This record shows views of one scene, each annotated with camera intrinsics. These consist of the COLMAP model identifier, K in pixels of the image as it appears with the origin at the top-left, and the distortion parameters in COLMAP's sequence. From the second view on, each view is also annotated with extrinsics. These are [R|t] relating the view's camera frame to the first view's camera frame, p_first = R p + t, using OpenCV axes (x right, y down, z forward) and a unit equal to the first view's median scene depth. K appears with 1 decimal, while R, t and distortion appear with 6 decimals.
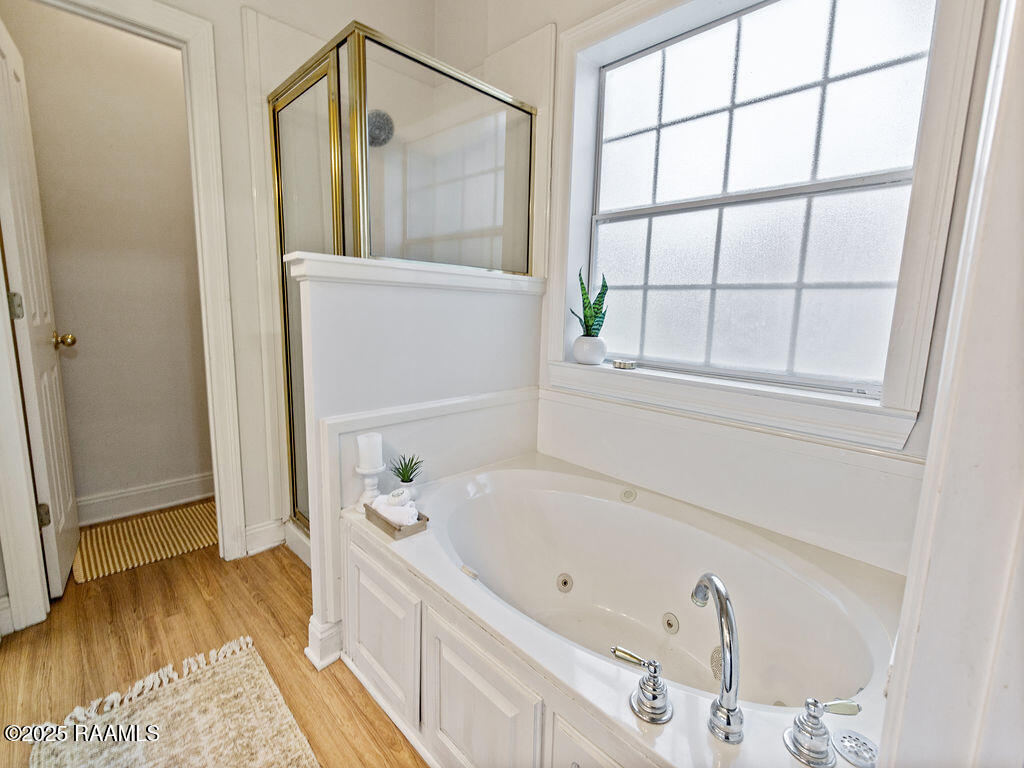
lens RADIAL K [[468.9, 0, 518.1], [0, 468.9, 368.2], [0, 0, 1]] dist [0.004279, 0.000039]
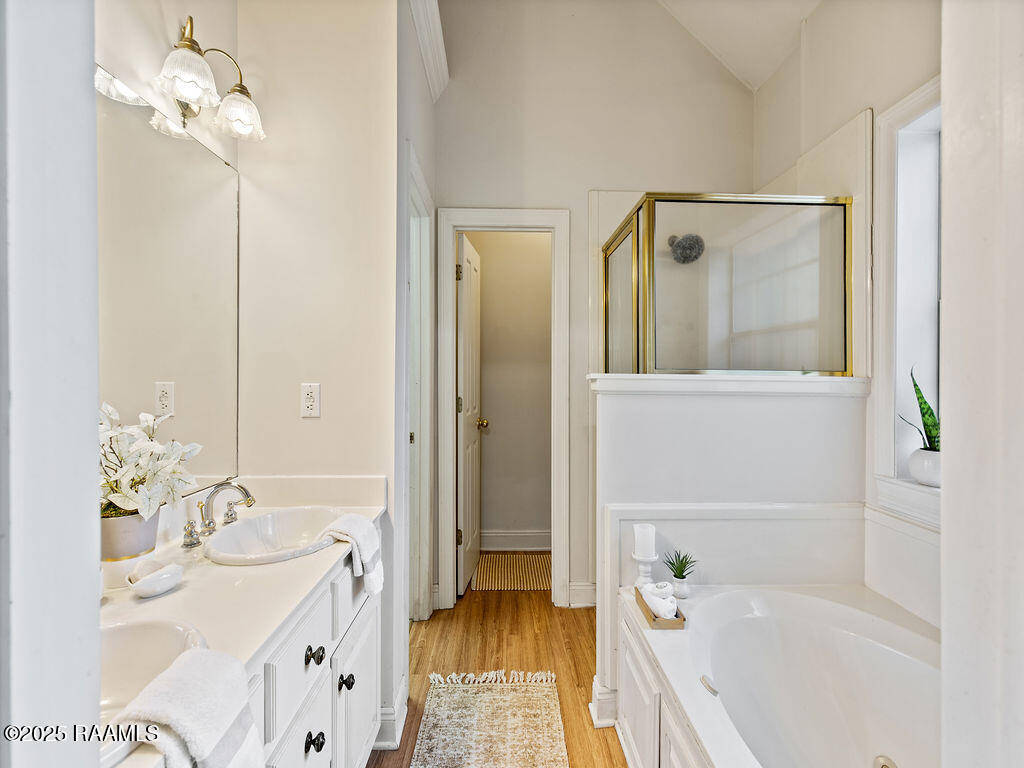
lens RADIAL K [[468.9, 0, 518.1], [0, 468.9, 368.2], [0, 0, 1]] dist [0.004279, 0.000039]
pose [[0.734581, -0.032661, -0.677734, 0.212987], [-0.078160, 0.988119, -0.132335, -0.053371], [0.674004, 0.150182, 0.723301, -0.082393]]
